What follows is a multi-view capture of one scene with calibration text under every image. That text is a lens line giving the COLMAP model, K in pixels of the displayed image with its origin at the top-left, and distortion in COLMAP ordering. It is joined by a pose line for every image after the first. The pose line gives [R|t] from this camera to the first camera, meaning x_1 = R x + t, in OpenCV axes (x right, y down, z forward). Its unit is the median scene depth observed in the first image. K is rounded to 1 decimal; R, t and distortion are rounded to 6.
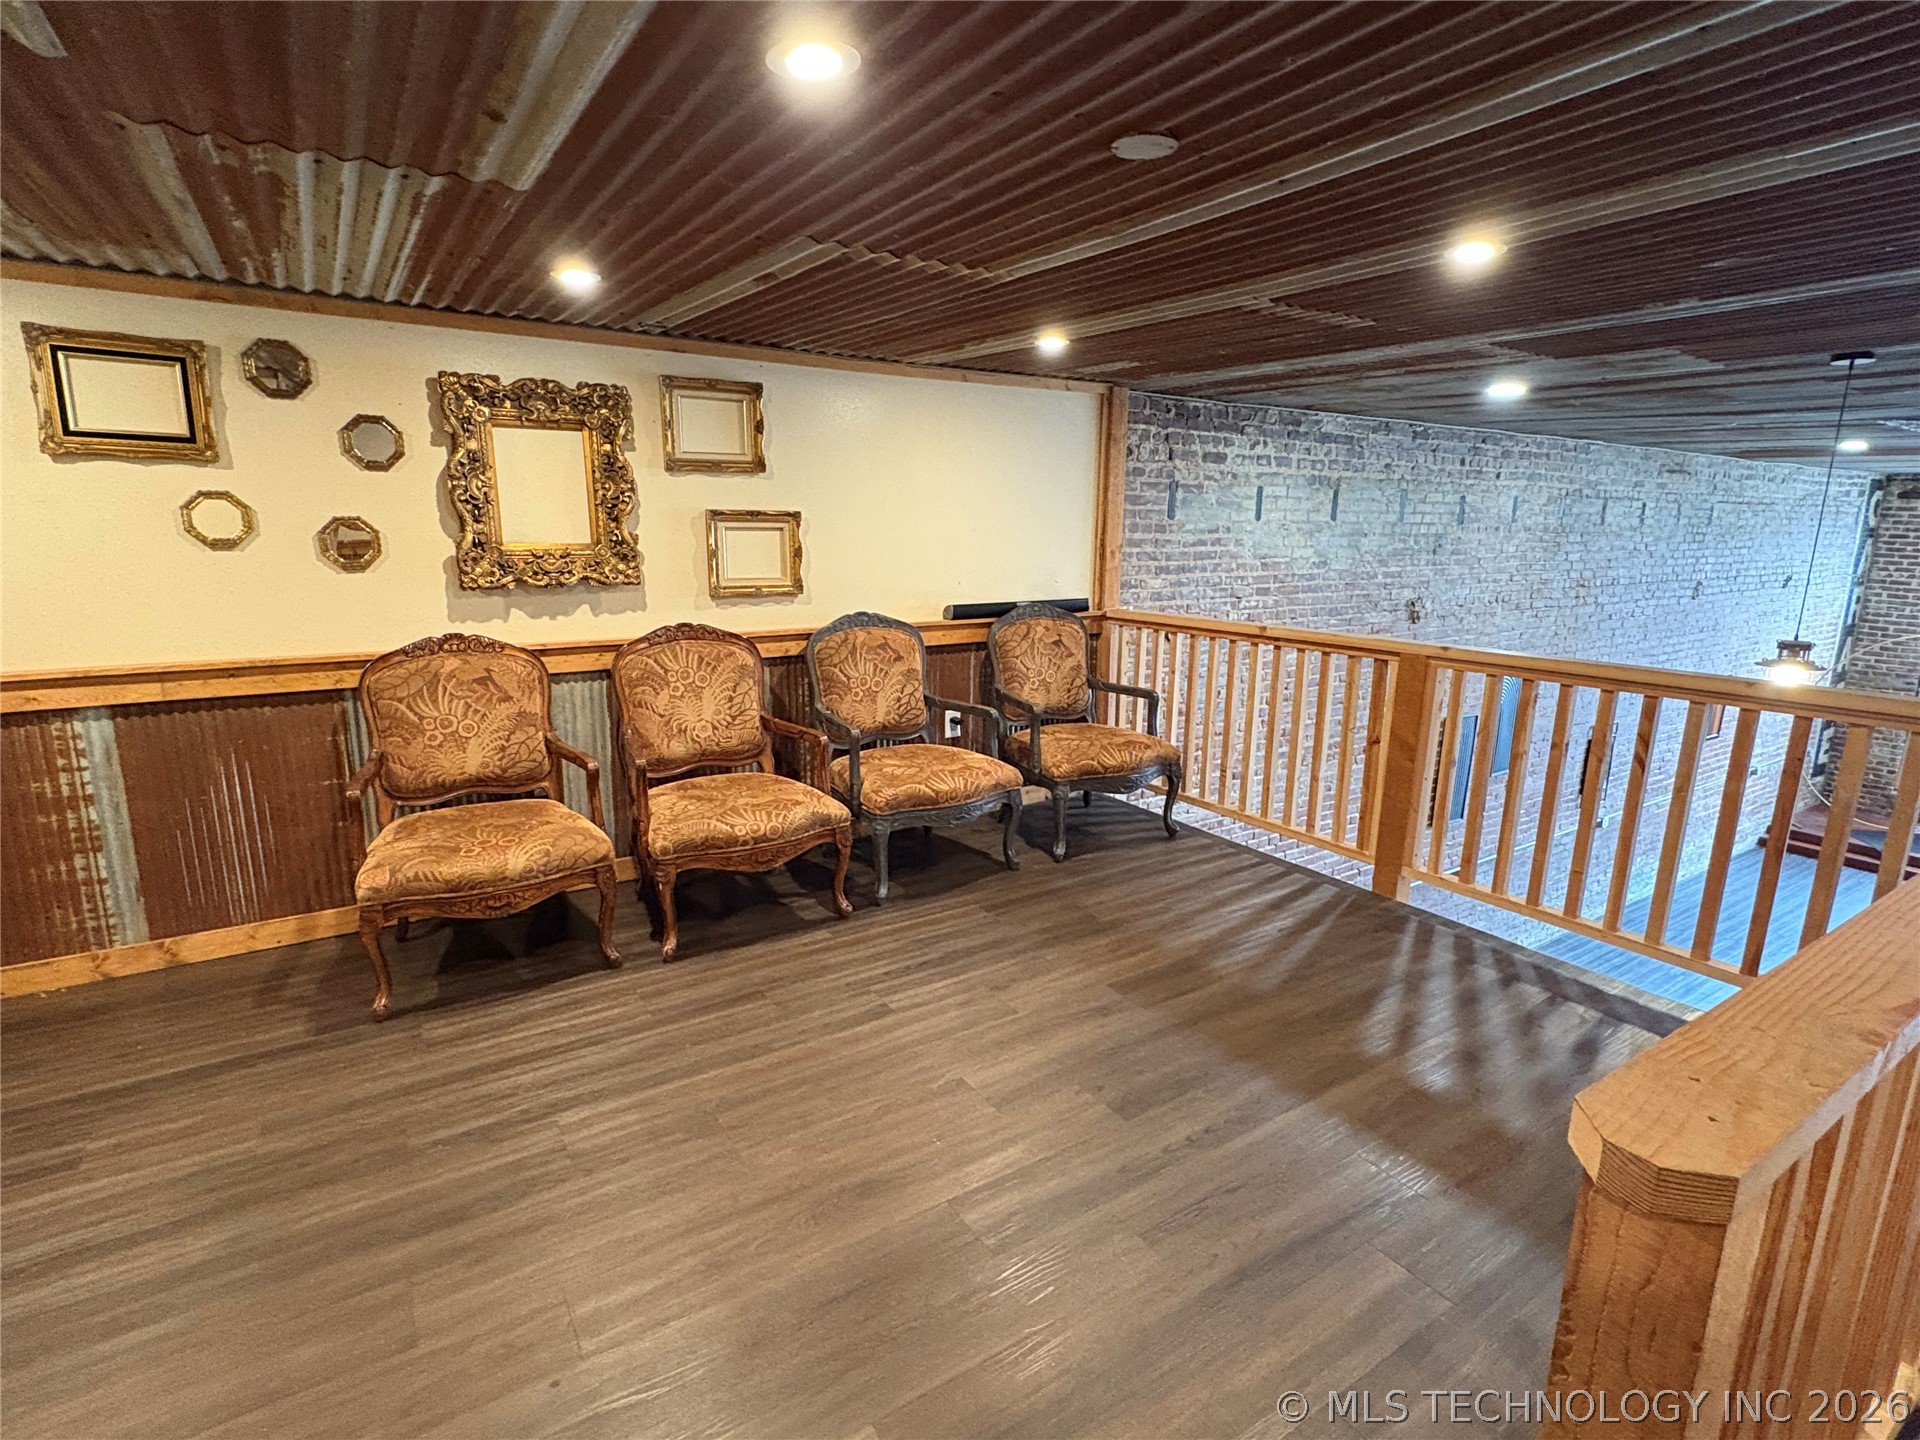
lens RADIAL K [[952.1, 0, 954.8], [0, 952.1, 721.5], [0, 0, 1]] dist [-0.003772, 0.000027]
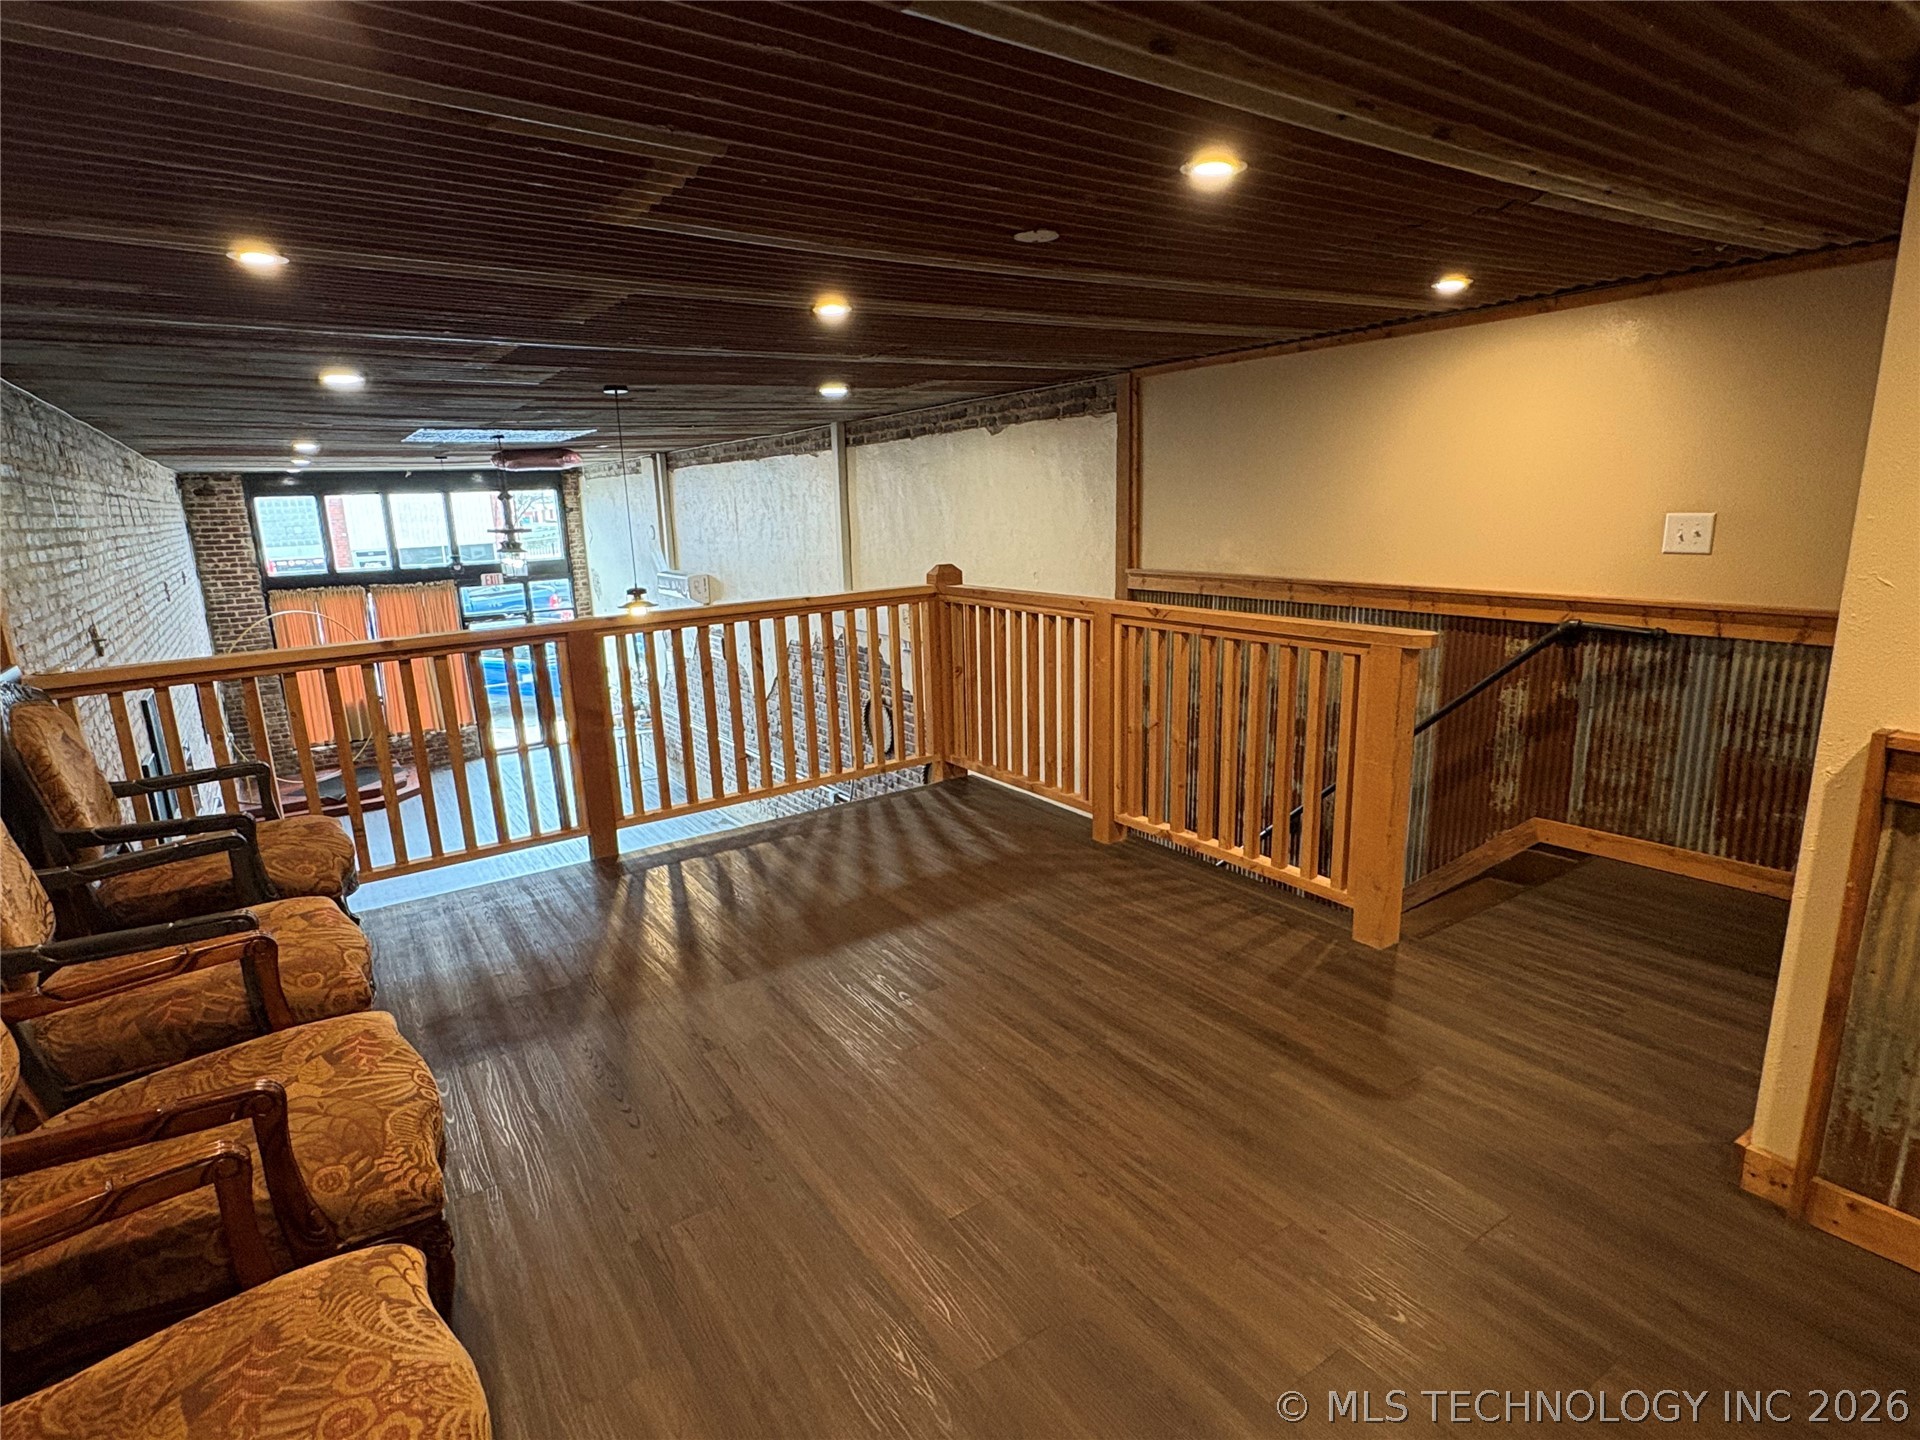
lens RADIAL K [[1000.0, 0, 971.2], [0, 1000.0, 723.8], [0, 0, 1]] dist [0.001805, -0.000826]
pose [[-0.035976, -0.232126, 0.972020, -0.663028], [0.244852, 0.940956, 0.233770, -0.126907], [-0.968893, 0.246411, 0.022985, 0.563170]]
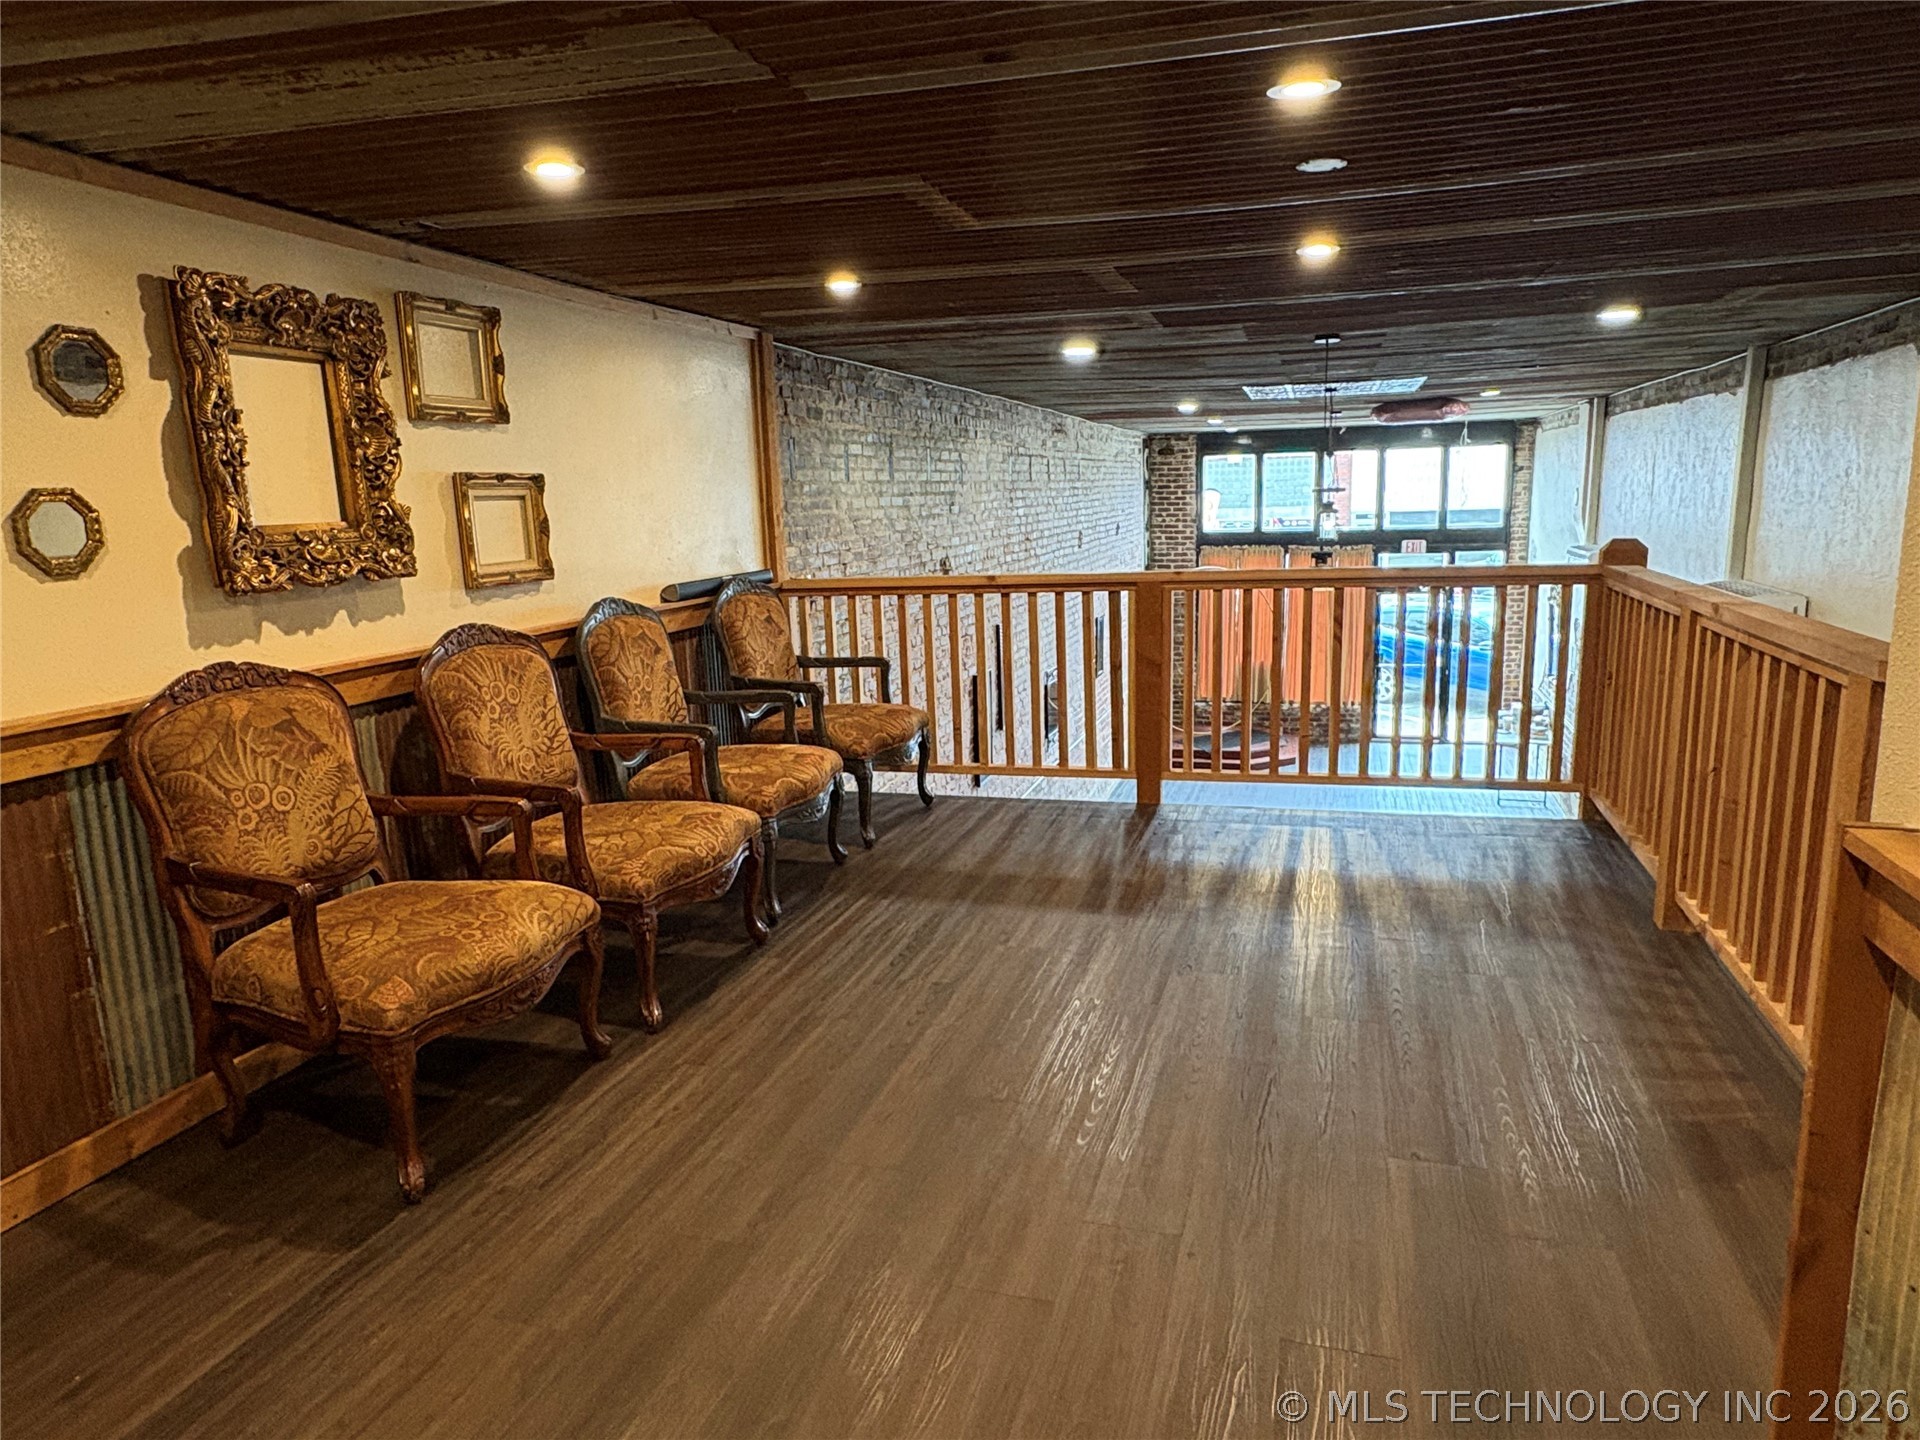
lens RADIAL K [[1227.1, 0, 963.6], [0, 1227.1, 728.5], [0, 0, 1]] dist [-0.016583, 0.006246]
pose [[0.758431, -0.157861, 0.632346, -0.627545], [0.177005, 0.983648, 0.033262, 0.013667], [-0.627257, 0.086702, 0.773971, 0.026956]]
